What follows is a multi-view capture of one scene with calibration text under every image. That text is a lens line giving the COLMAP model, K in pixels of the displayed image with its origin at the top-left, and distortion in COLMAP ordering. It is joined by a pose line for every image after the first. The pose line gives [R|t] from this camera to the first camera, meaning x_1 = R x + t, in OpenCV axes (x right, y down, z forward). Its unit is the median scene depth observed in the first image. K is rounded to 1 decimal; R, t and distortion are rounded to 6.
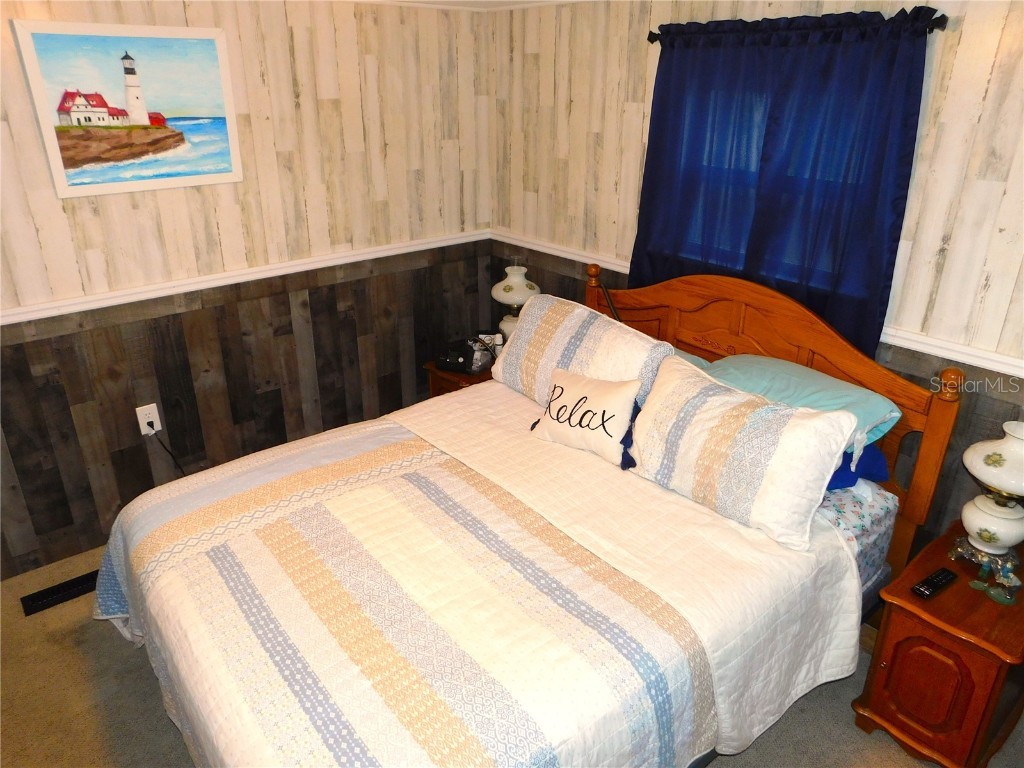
lens RADIAL K [[718.9, 0, 512.0], [0, 718.9, 384.0], [0, 0, 1]] dist [-0.000342, 0.004992]
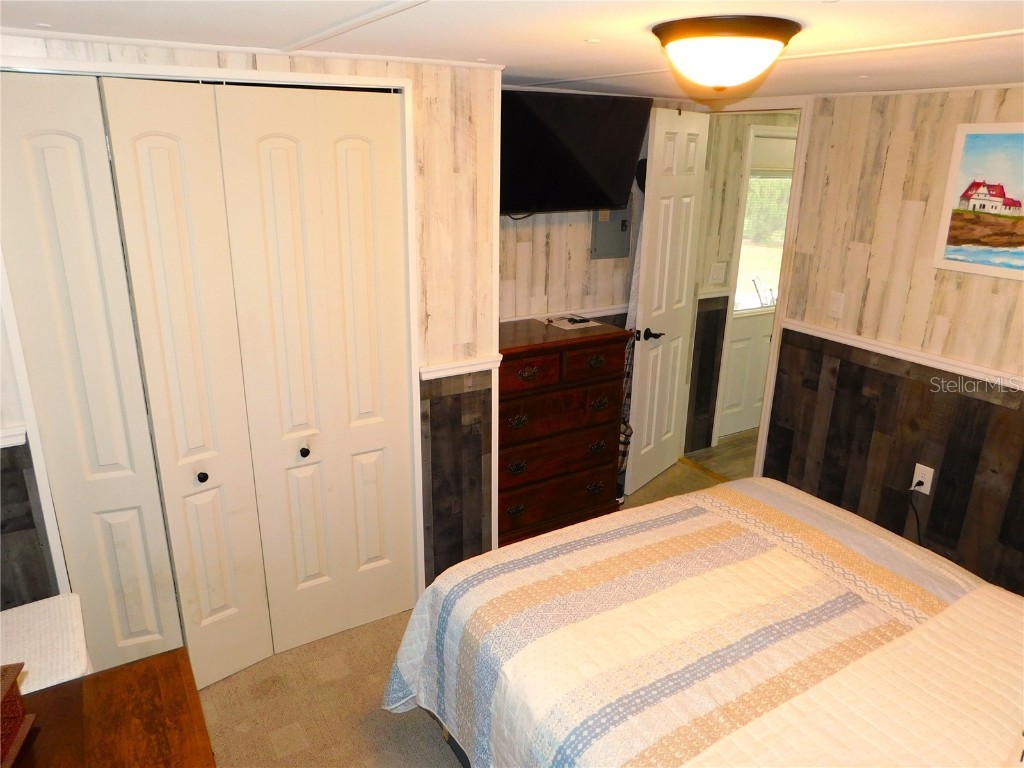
lens RADIAL K [[718.9, 0, 512.0], [0, 718.9, 384.0], [0, 0, 1]] dist [-0.000342, 0.004992]
pose [[-0.136680, 0.309637, -0.940980, 0.633142], [-0.422880, 0.840757, 0.338082, -0.203859], [0.895819, 0.444131, 0.016024, 0.449198]]
